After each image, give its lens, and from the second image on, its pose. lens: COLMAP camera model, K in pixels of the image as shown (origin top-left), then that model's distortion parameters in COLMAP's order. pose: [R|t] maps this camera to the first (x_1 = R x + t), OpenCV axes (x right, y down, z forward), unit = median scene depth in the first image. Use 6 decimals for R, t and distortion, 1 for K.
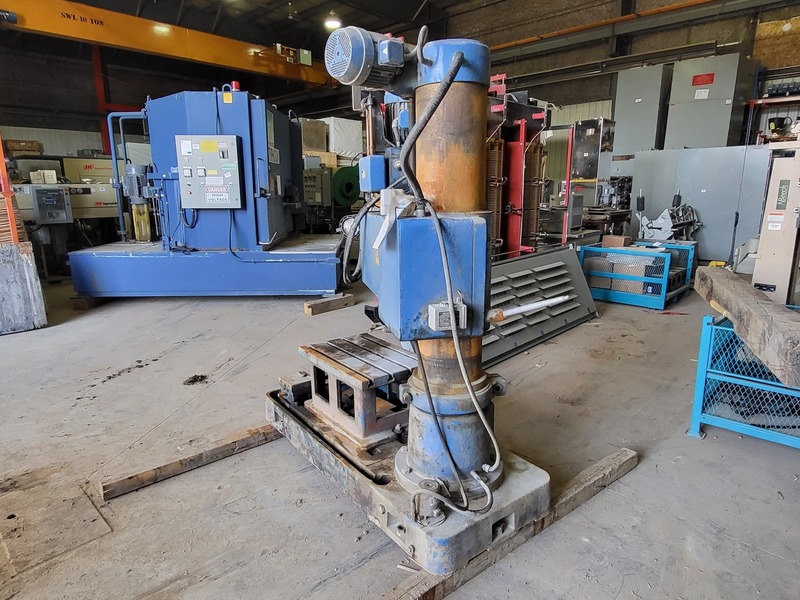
lens RADIAL K [[508.6, 0, 400.0], [0, 508.6, 300.0], [0, 0, 1]] dist [-0.003258, -0.000643]
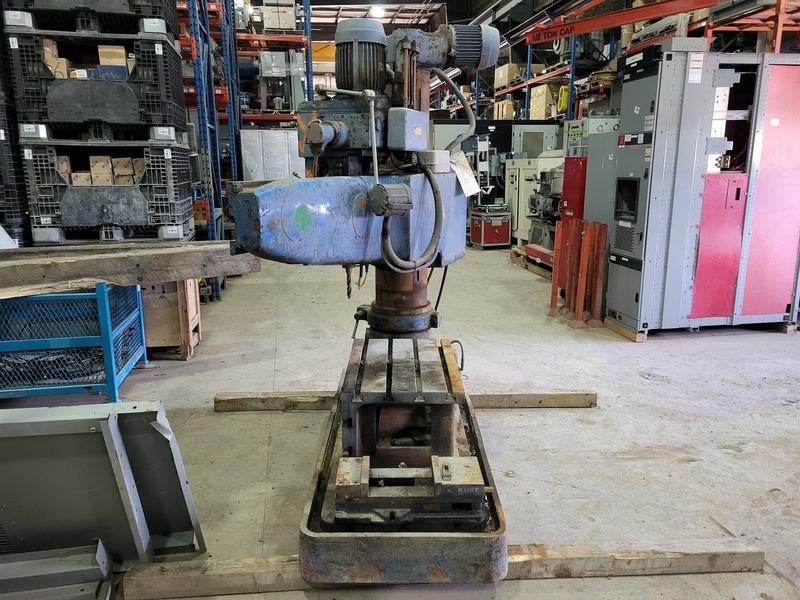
lens RADIAL K [[597.6, 0, 400.0], [0, 597.6, 300.0], [0, 0, 1]] dist [0.051047, -0.013505]
pose [[-0.803289, -0.122496, 0.582857, -0.589182], [0.141544, 0.911319, 0.386603, -0.332877], [-0.578526, 0.393054, -0.714714, 1.619292]]
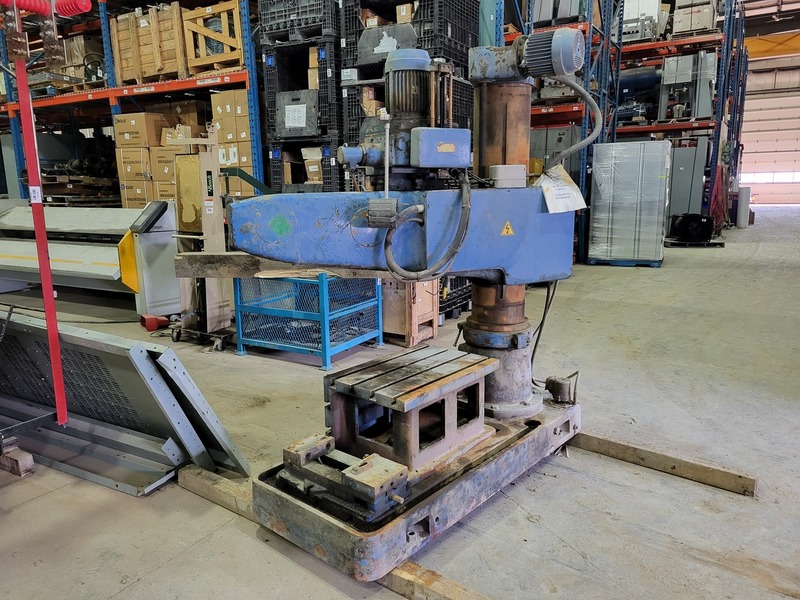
lens RADIAL K [[597.6, 0, 400.0], [0, 597.6, 300.0], [0, 0, 1]] dist [0.051047, -0.013505]
pose [[-0.216763, -0.179411, 0.959597, -0.966537], [0.232711, 0.945134, 0.229274, -0.220941], [-0.948082, 0.273007, -0.163119, 1.151774]]
